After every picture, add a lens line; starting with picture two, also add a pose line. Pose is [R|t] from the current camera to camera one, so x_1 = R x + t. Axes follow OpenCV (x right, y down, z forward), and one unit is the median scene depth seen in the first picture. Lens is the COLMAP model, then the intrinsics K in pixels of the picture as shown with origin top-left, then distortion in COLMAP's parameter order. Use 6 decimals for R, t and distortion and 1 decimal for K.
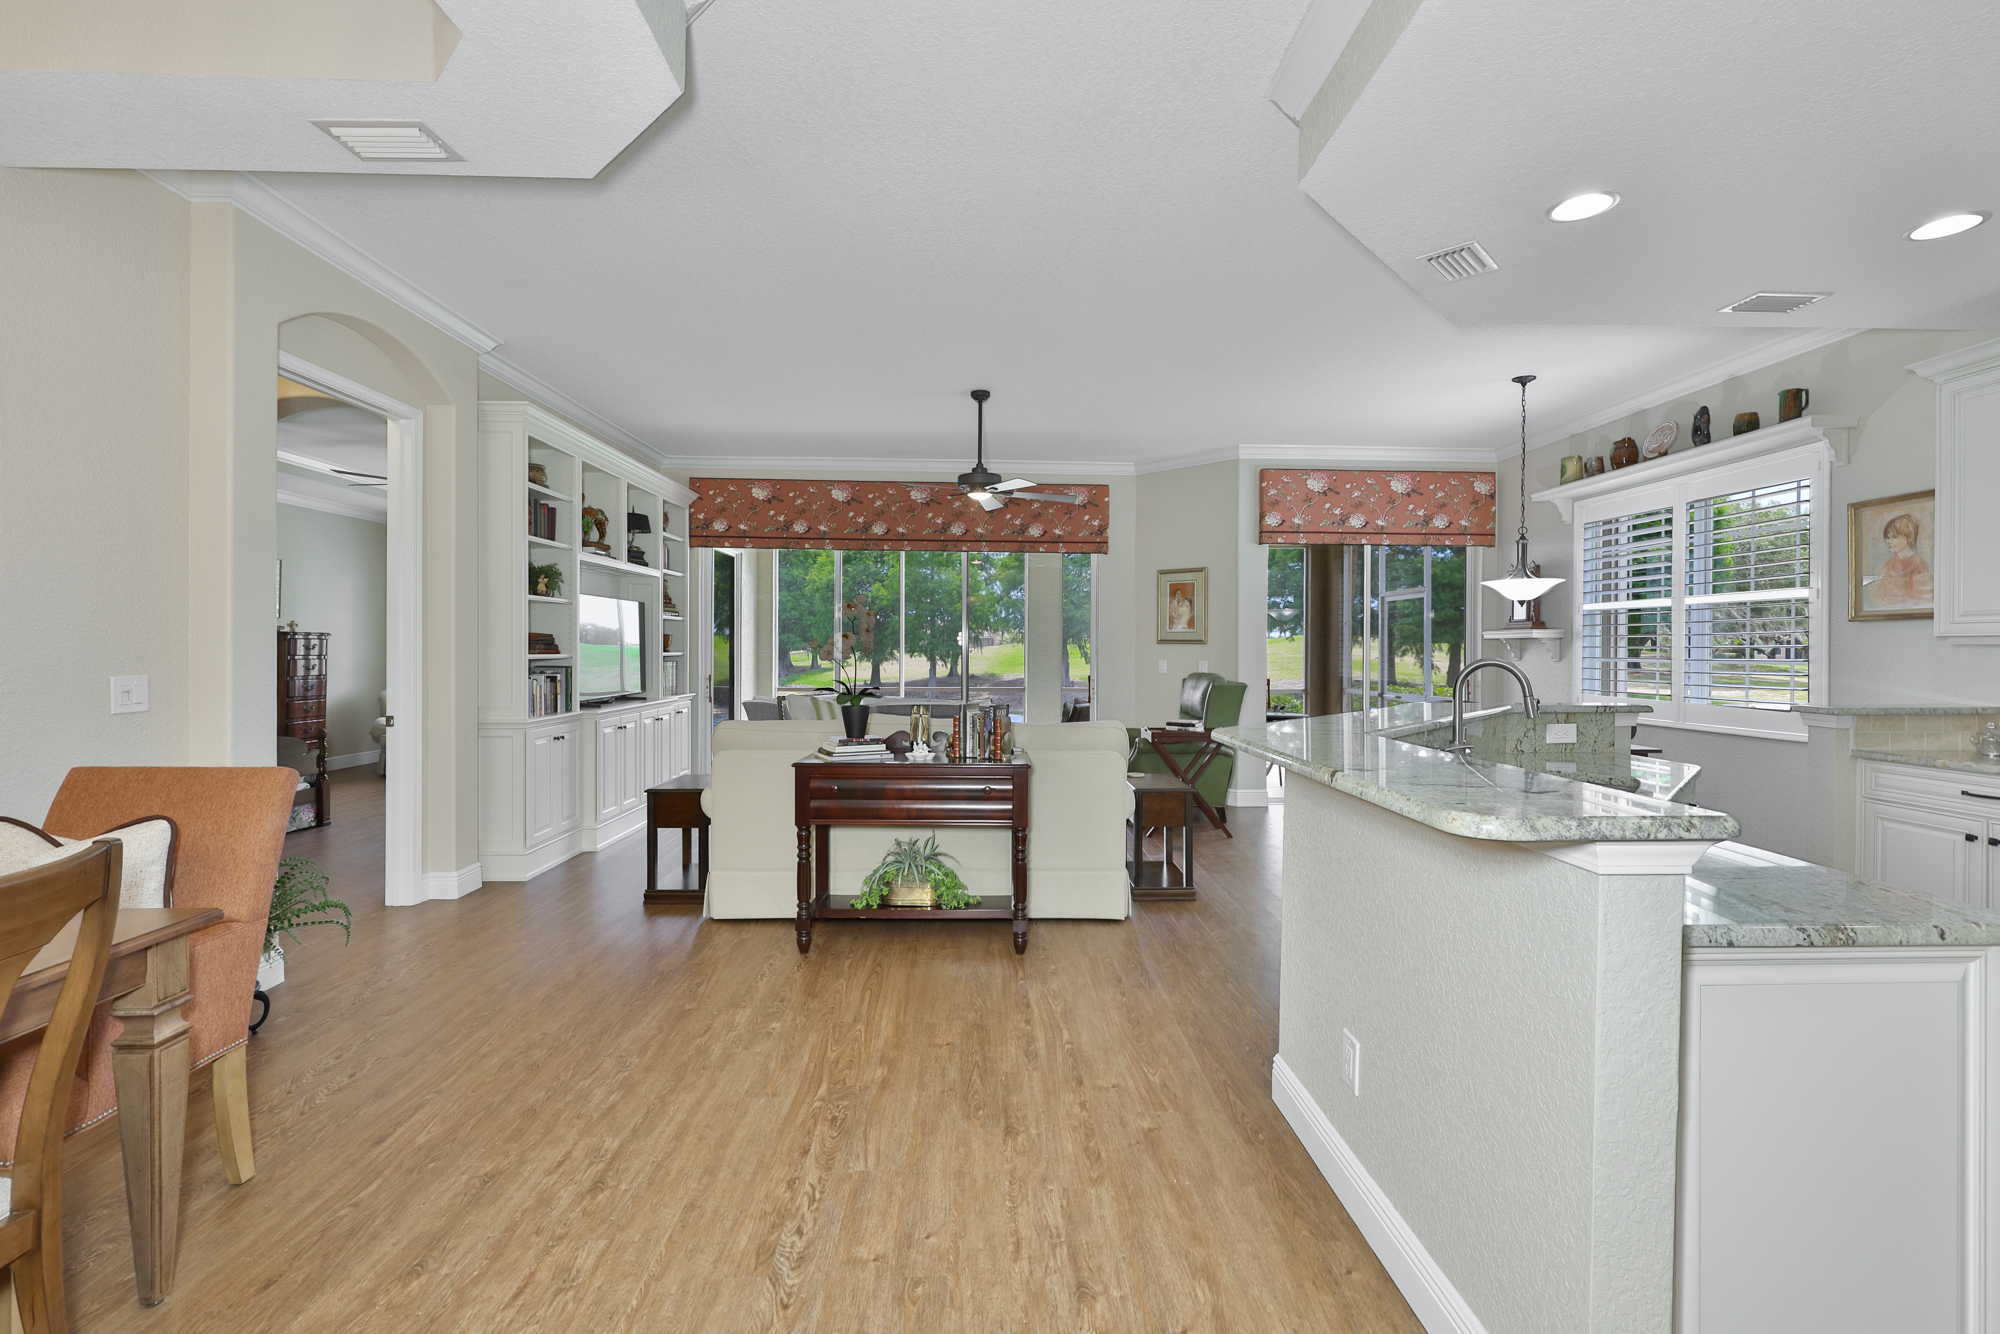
lens RADIAL K [[854.0, 0, 1007.6], [0, 854.0, 653.5], [0, 0, 1]] dist [-0.006594, -0.000488]
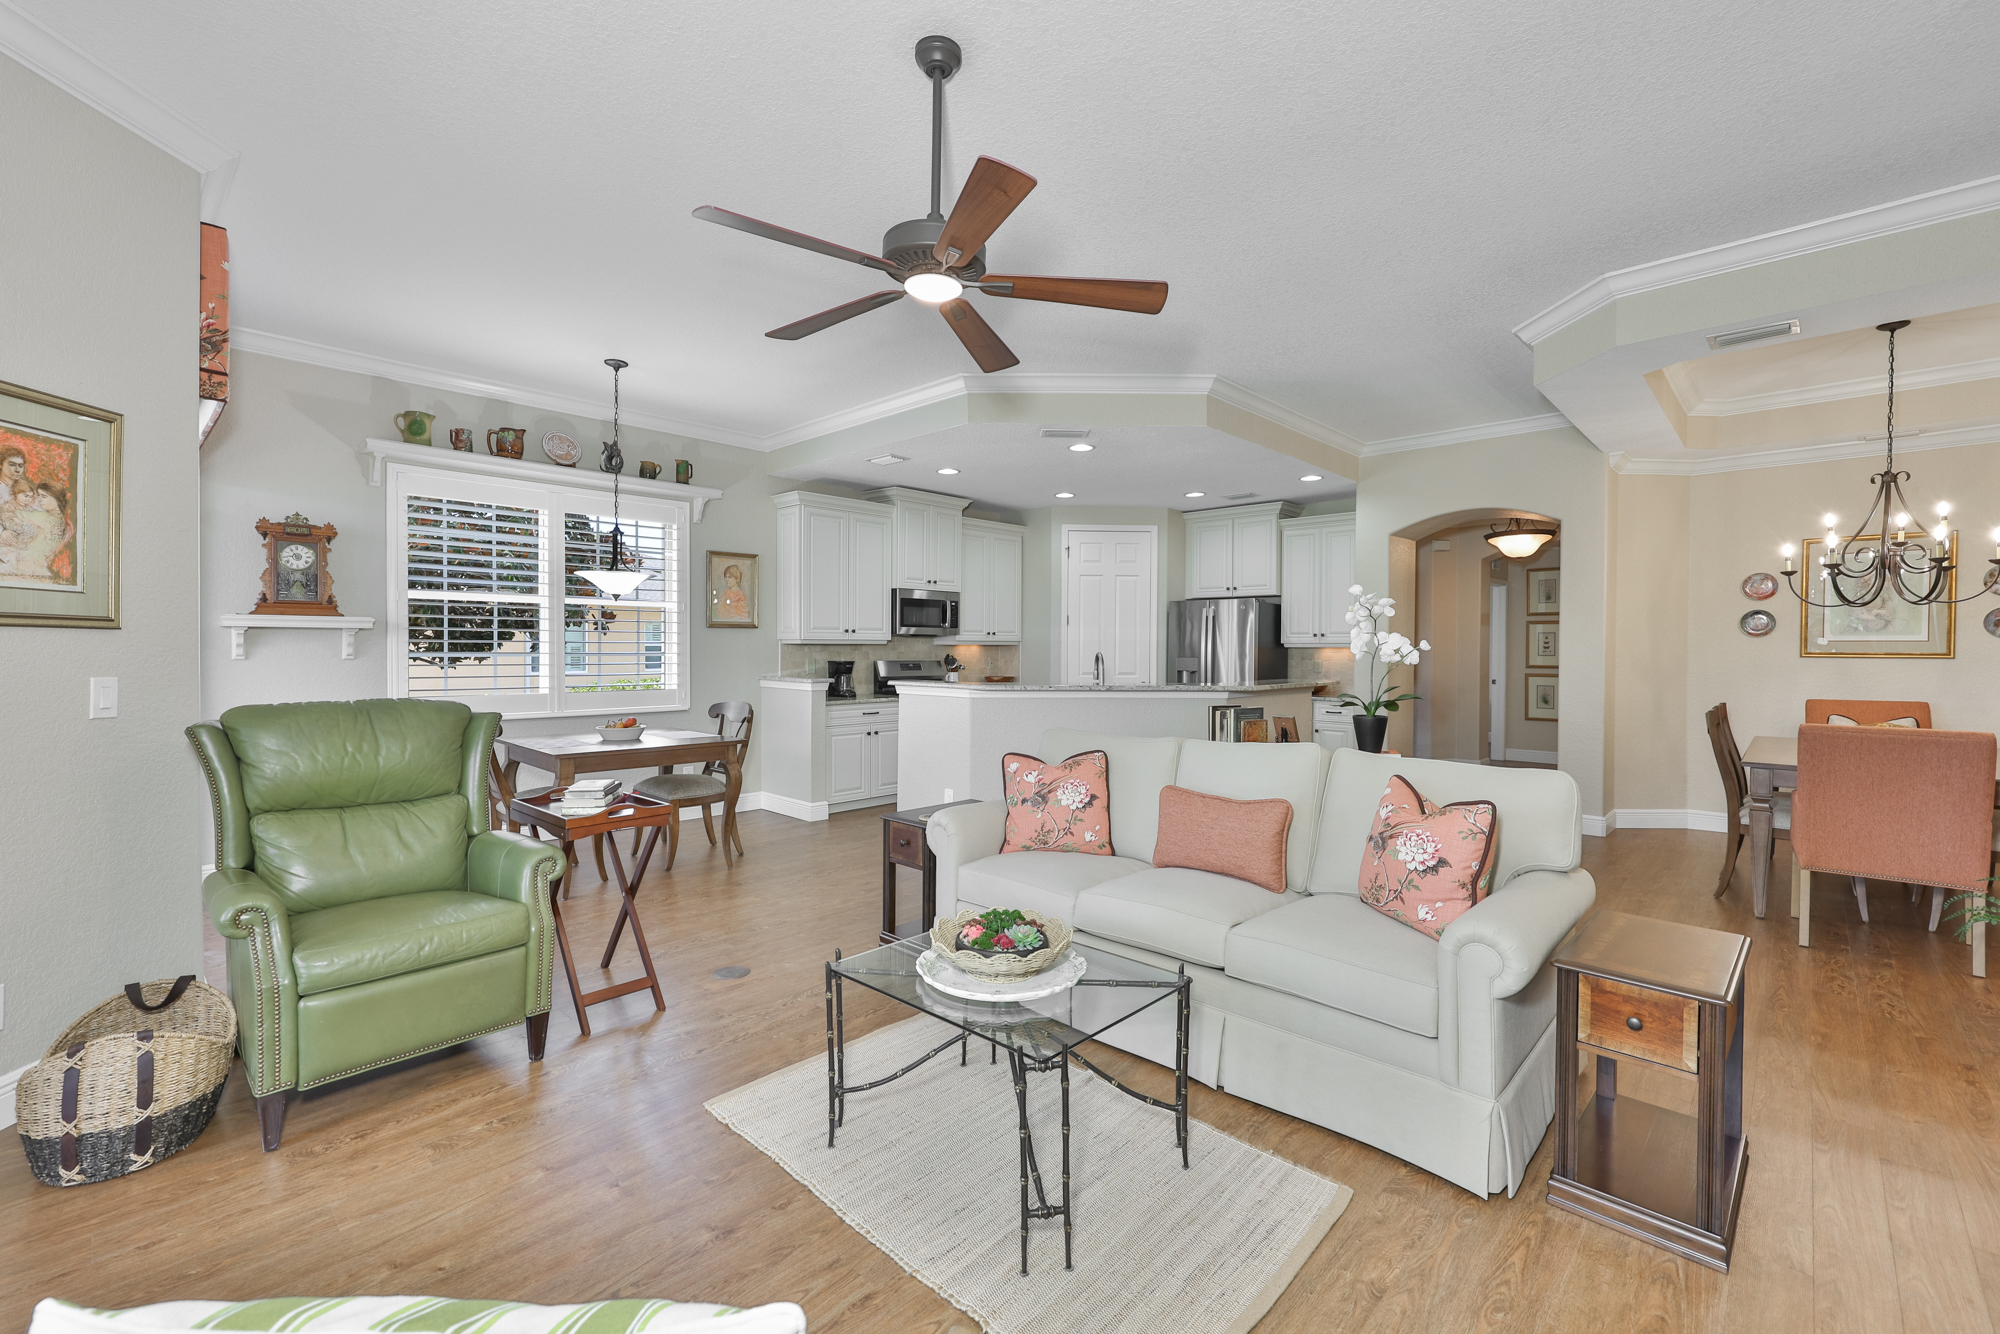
lens RADIAL K [[855.8, 0, 1005.2], [0, 855.8, 660.3], [0, 0, 1]] dist [0.008412, 0.000237]
pose [[-0.703501, -0.017353, 0.710483, -0.393733], [-0.003853, 0.999780, 0.020604, -0.010026], [-0.710684, 0.011757, -0.703413, 1.370245]]
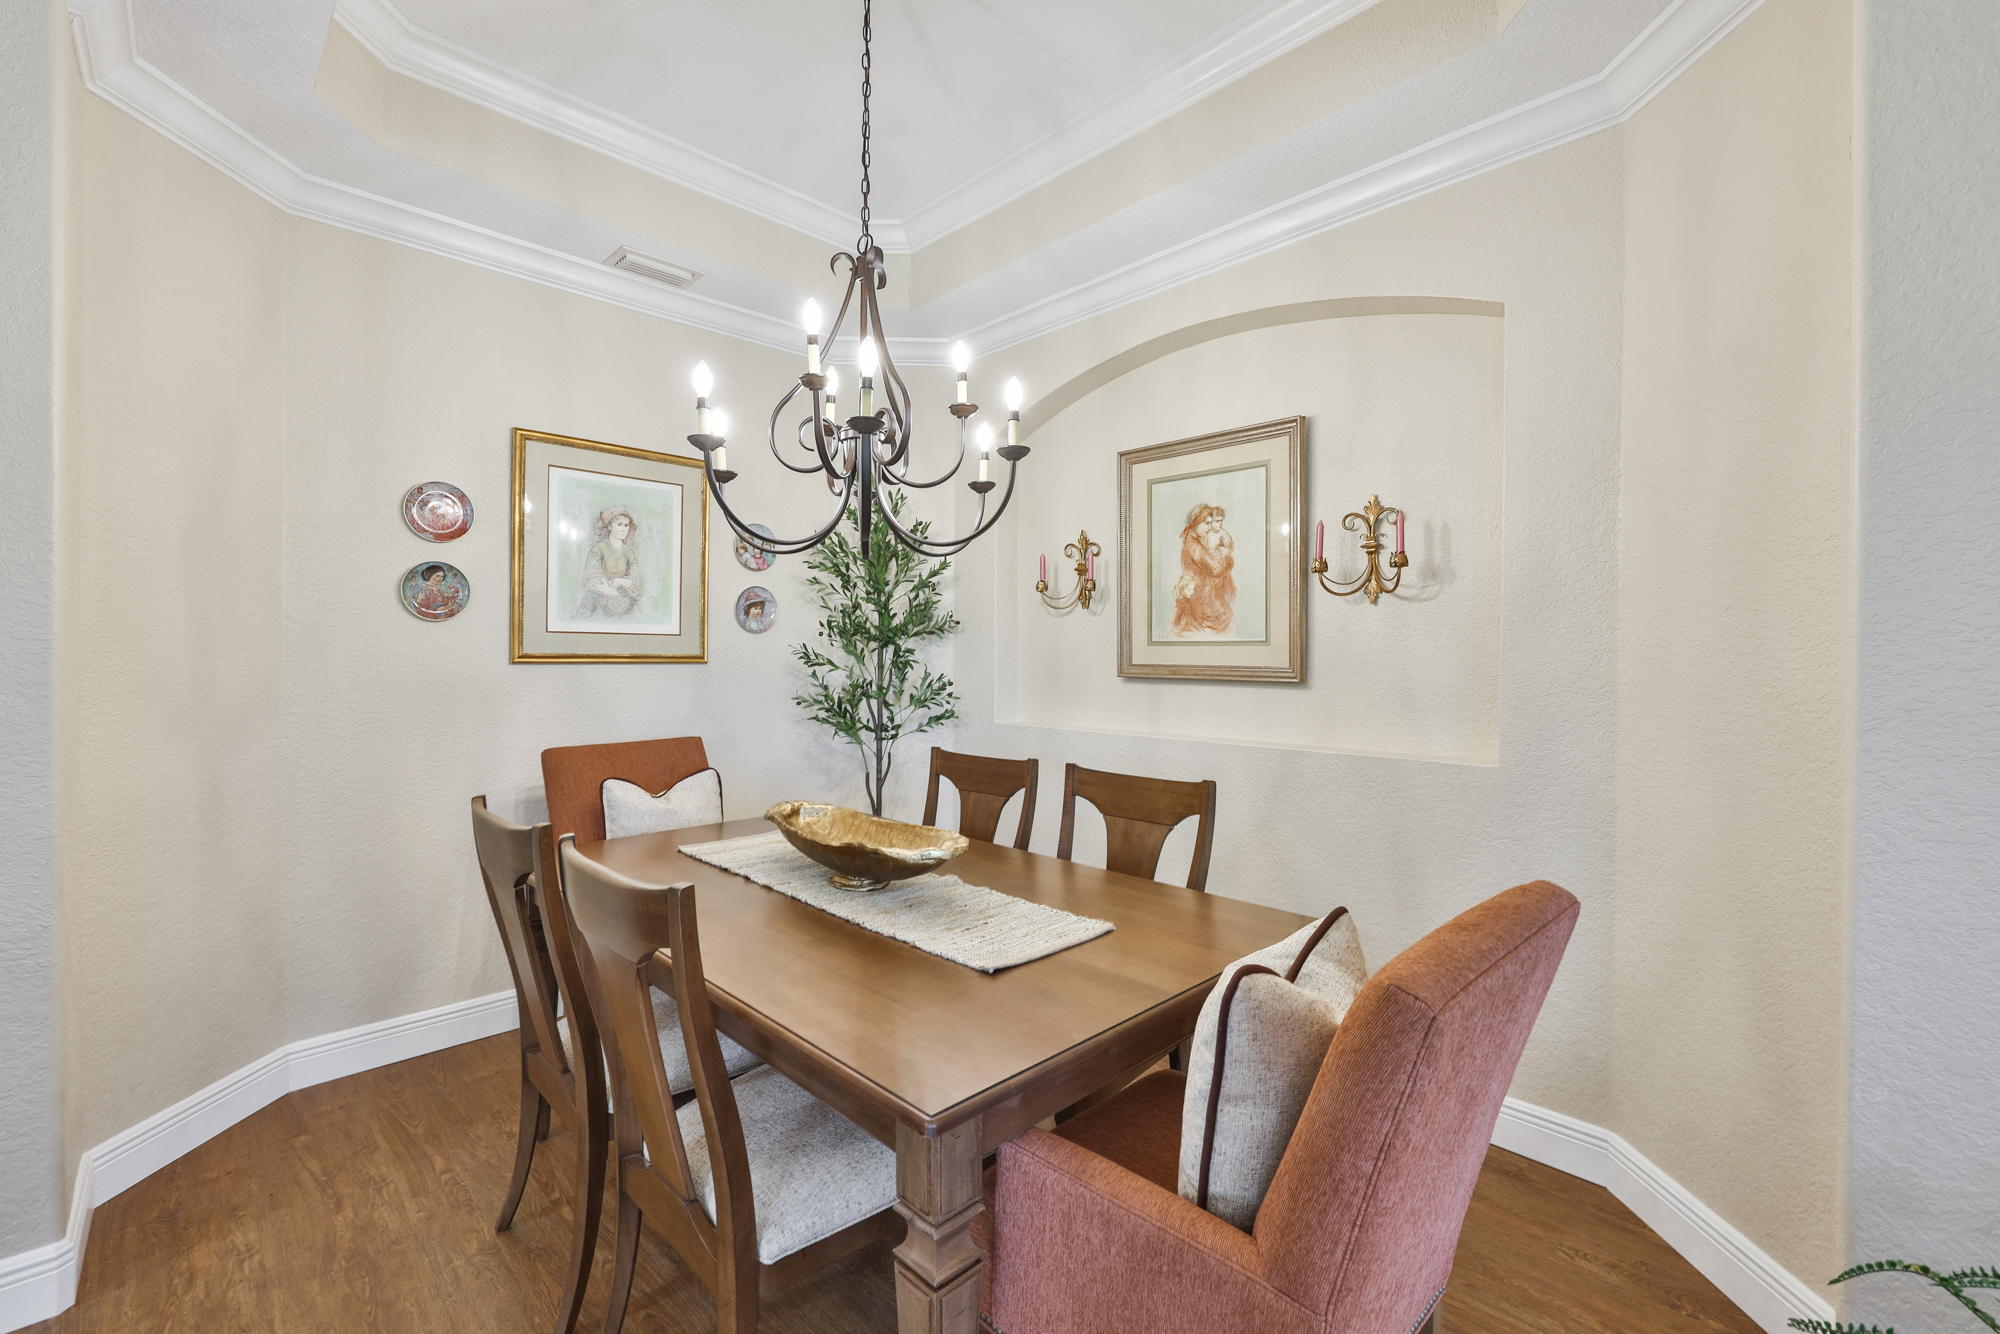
lens RADIAL K [[848.7, 0, 1012.4], [0, 848.7, 657.3], [0, 0, 1]] dist [-0.001942, 0.000176]
pose [[-0.733994, -0.008388, -0.679105, -0.190862], [-0.011700, 0.999932, 0.000296, -0.002858], [0.679056, 0.008163, -0.734041, 0.478157]]
